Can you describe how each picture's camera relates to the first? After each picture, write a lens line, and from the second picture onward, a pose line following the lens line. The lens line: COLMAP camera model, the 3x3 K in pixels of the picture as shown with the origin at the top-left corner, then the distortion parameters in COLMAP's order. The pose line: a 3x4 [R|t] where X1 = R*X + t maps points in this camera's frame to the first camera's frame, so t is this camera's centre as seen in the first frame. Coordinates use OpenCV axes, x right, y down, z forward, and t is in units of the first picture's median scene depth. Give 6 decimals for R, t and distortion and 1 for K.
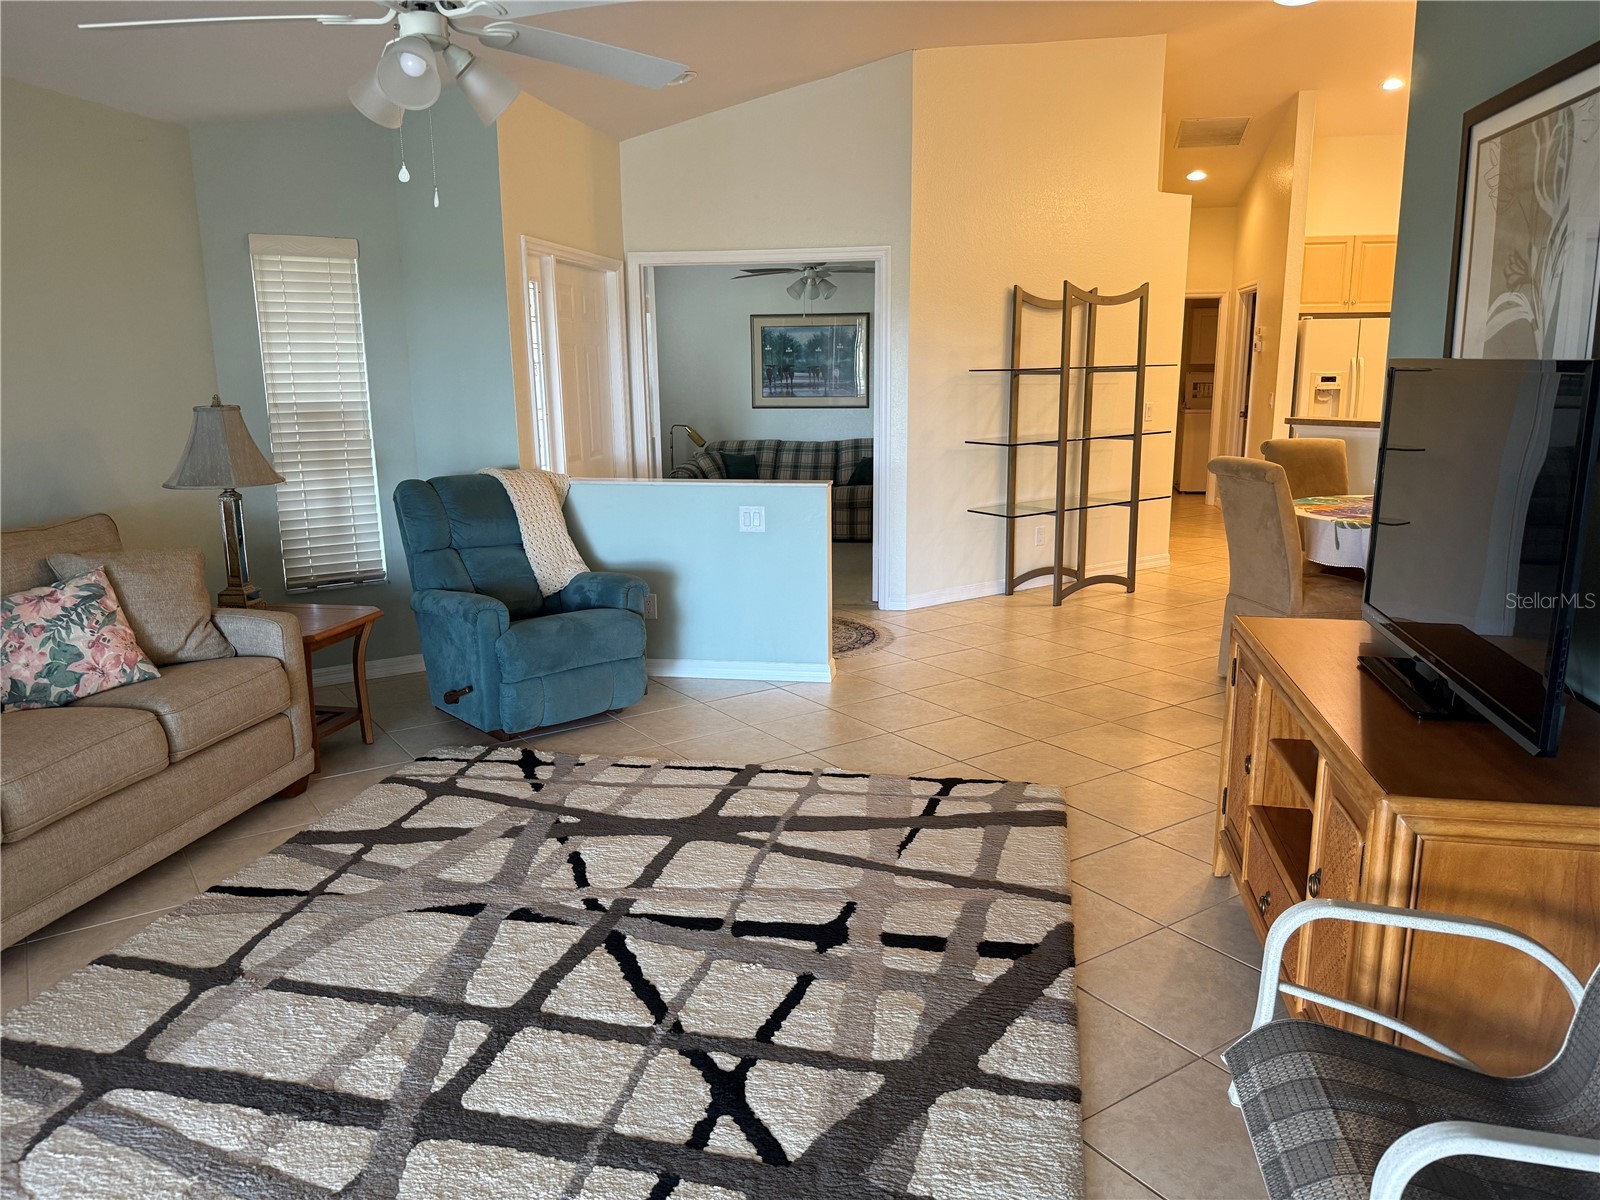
lens RADIAL K [[1114.1, 0, 800.0], [0, 1114.1, 600.0], [0, 0, 1]] dist [-0.002320, -0.006845]
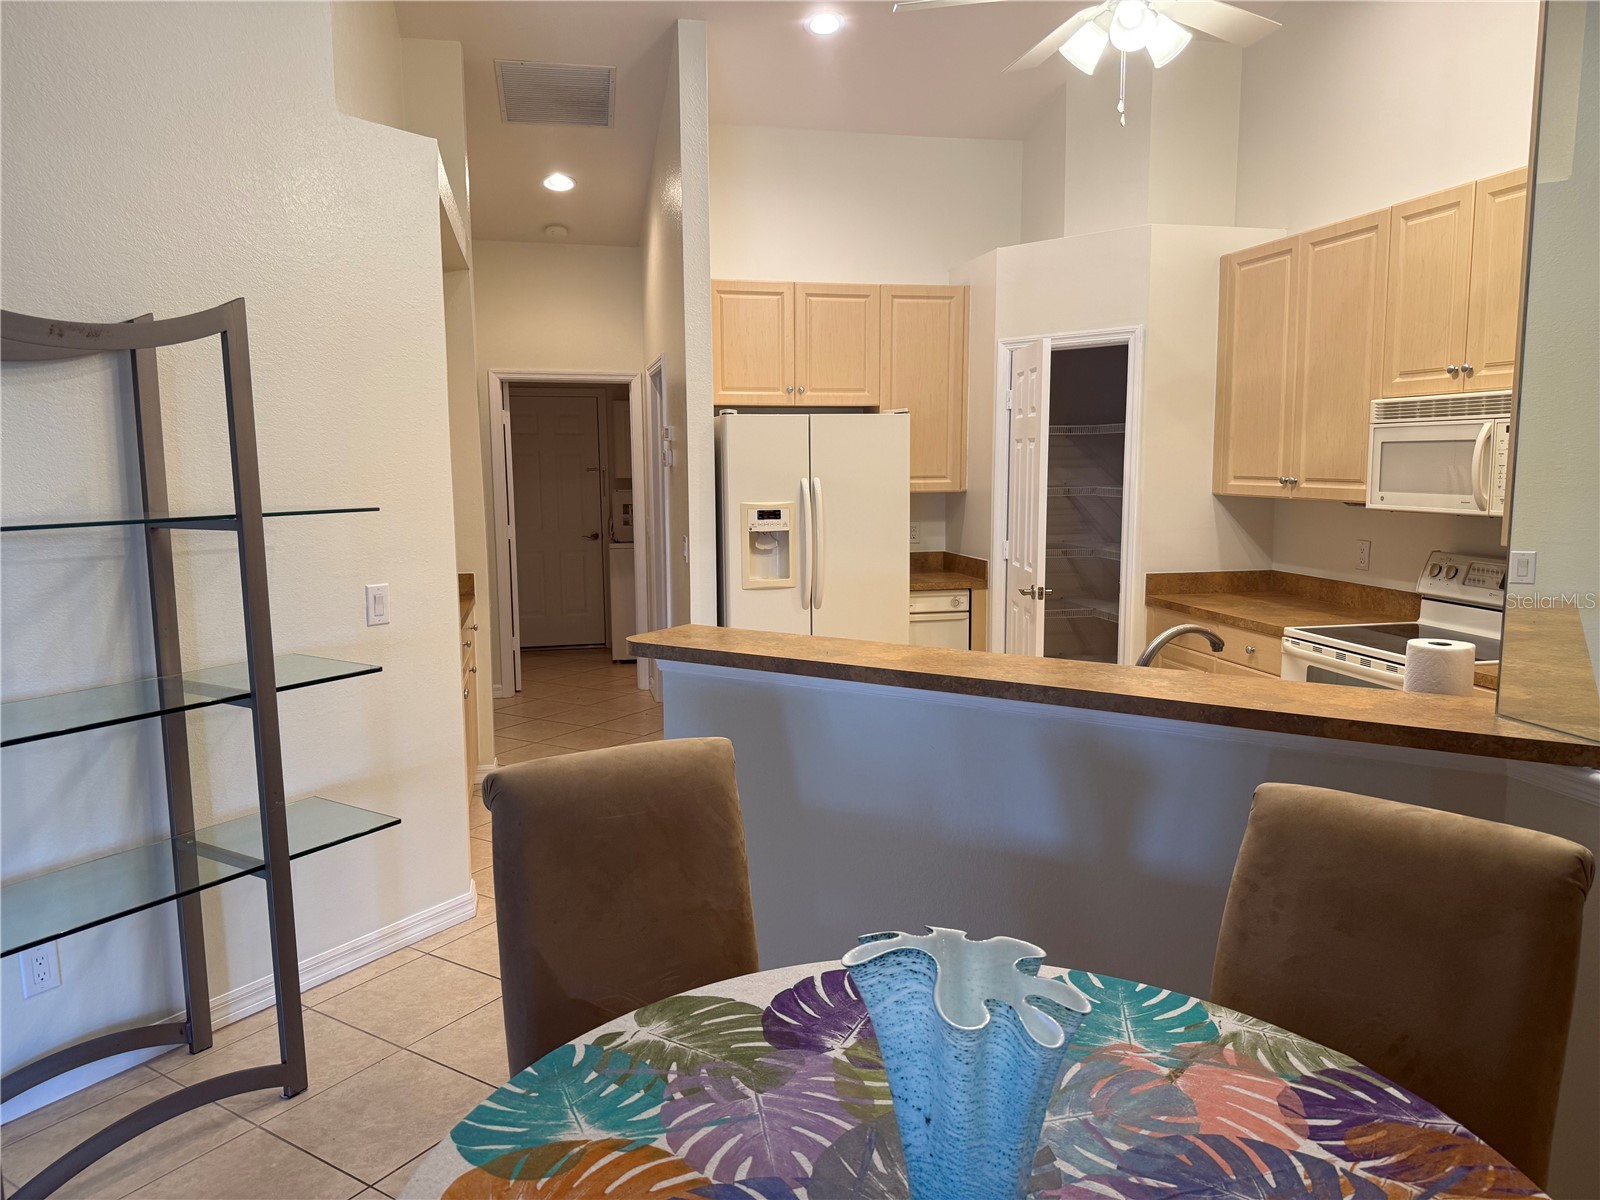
lens RADIAL K [[1113.7, 0, 802.6], [0, 1113.7, 608.4], [0, 0, 1]] dist [0.097680, -0.148067]
pose [[0.925582, -0.050742, 0.375131, 0.409475], [0.080923, 0.994590, -0.065134, -0.167091], [-0.369796, 0.090644, 0.924681, 0.687945]]
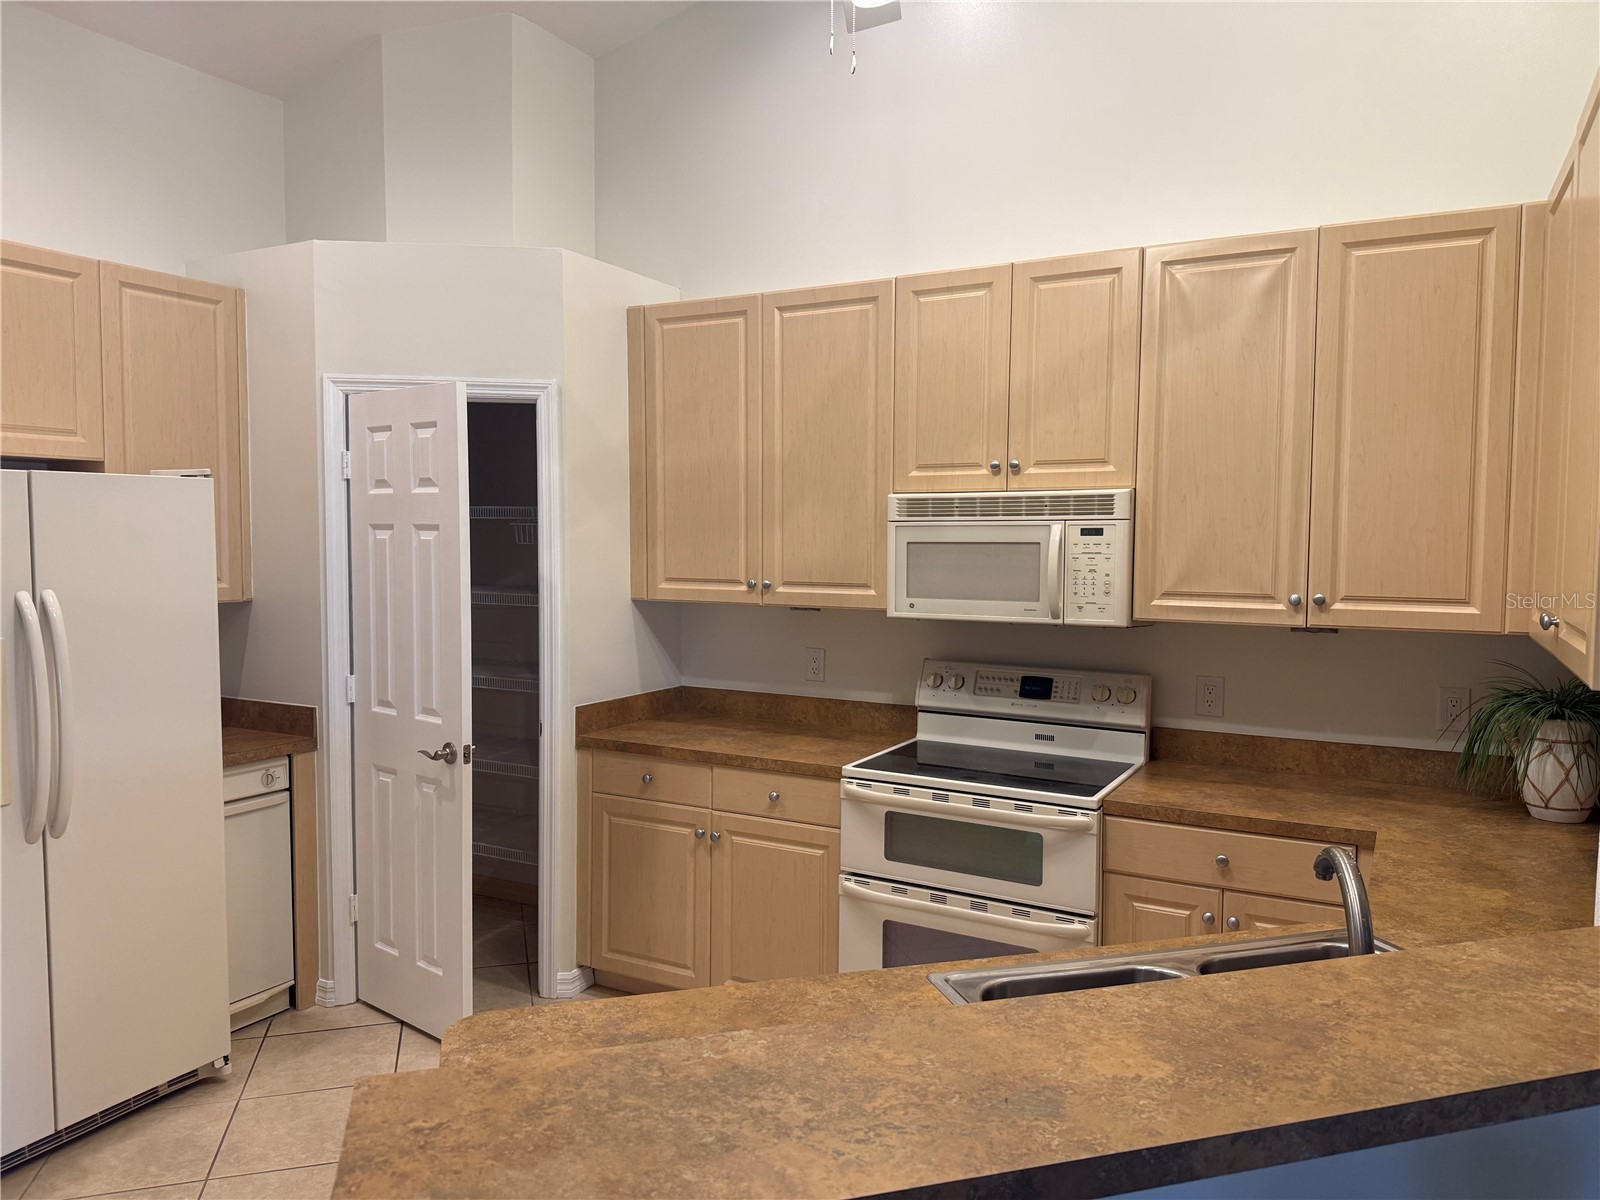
lens RADIAL K [[1113.7, 0, 802.6], [0, 1113.7, 608.4], [0, 0, 1]] dist [0.097680, -0.148067]
pose [[0.324701, -0.056193, 0.944146, 0.413646], [0.193664, 0.981034, -0.008214, -0.262386], [-0.925777, 0.185514, 0.329425, 1.075537]]
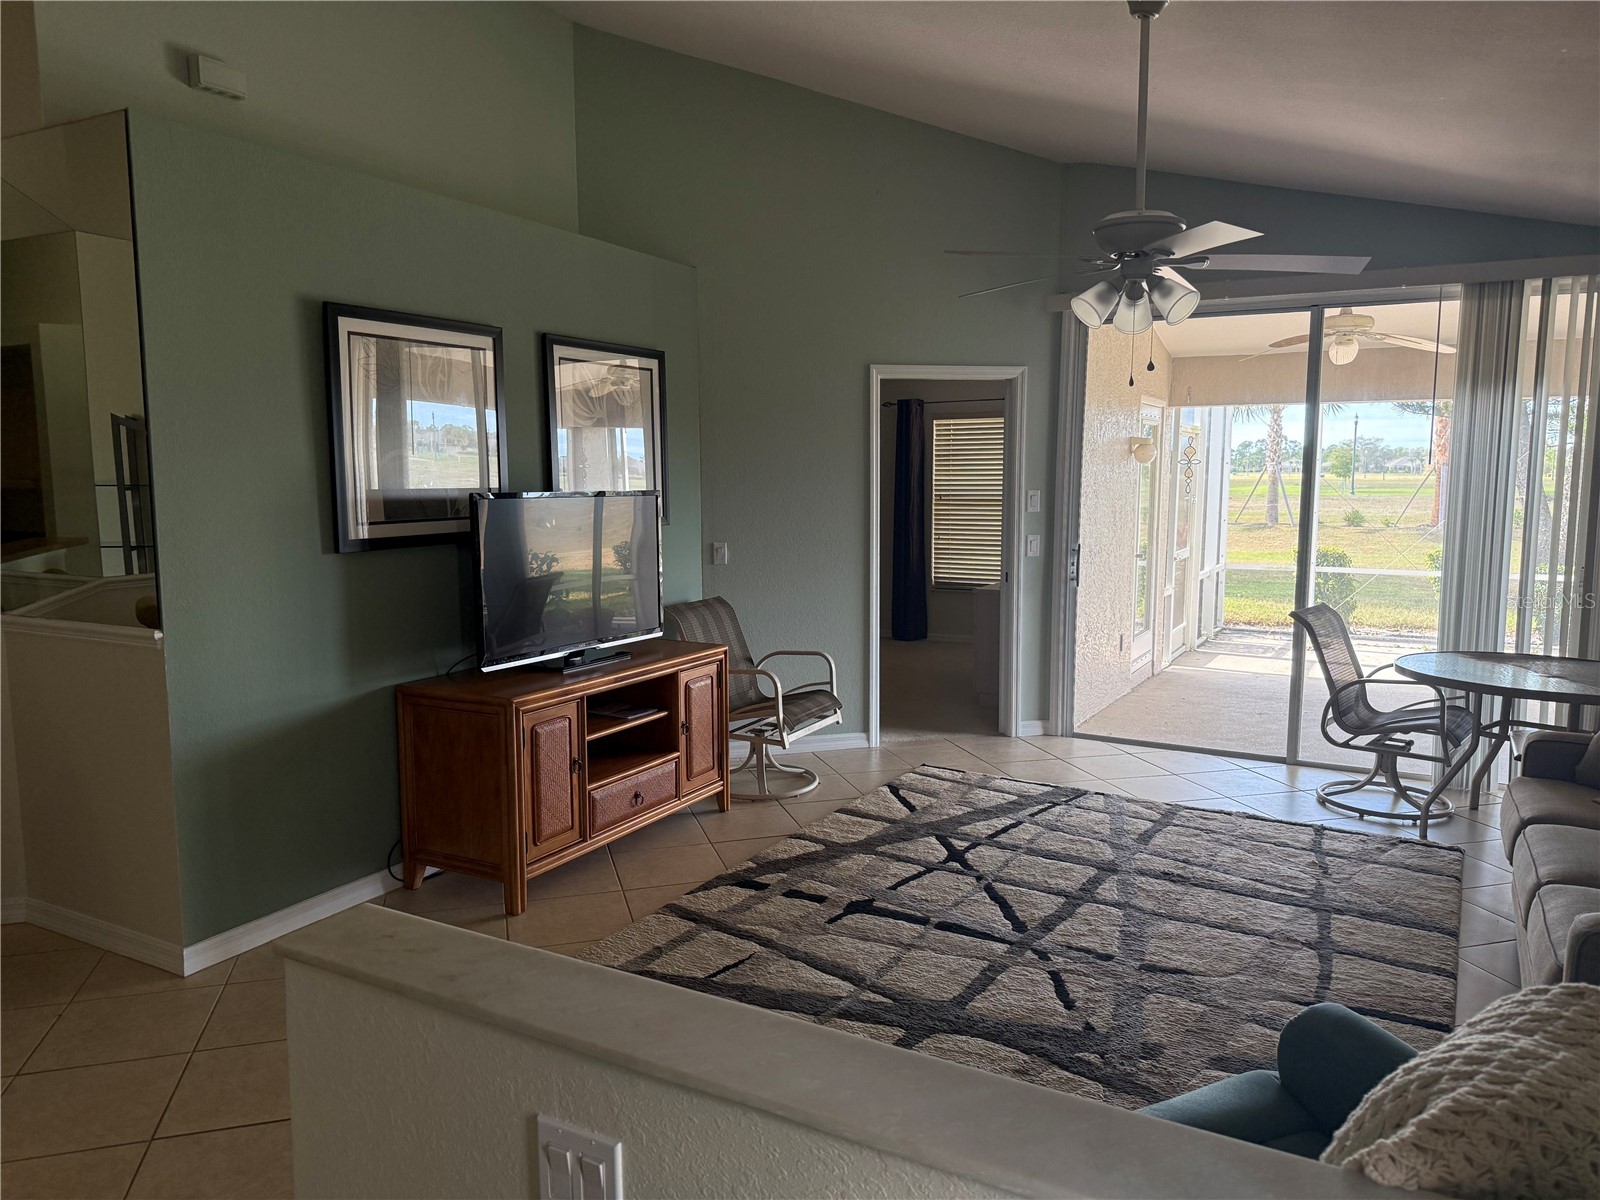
lens RADIAL K [[1113.7, 0, 802.6], [0, 1113.7, 608.4], [0, 0, 1]] dist [0.097680, -0.148067]
pose [[-0.949184, -0.028499, 0.313428, -0.162626], [0.075703, 0.945977, 0.315271, -0.239760], [-0.305481, 0.322978, -0.895749, 1.065056]]
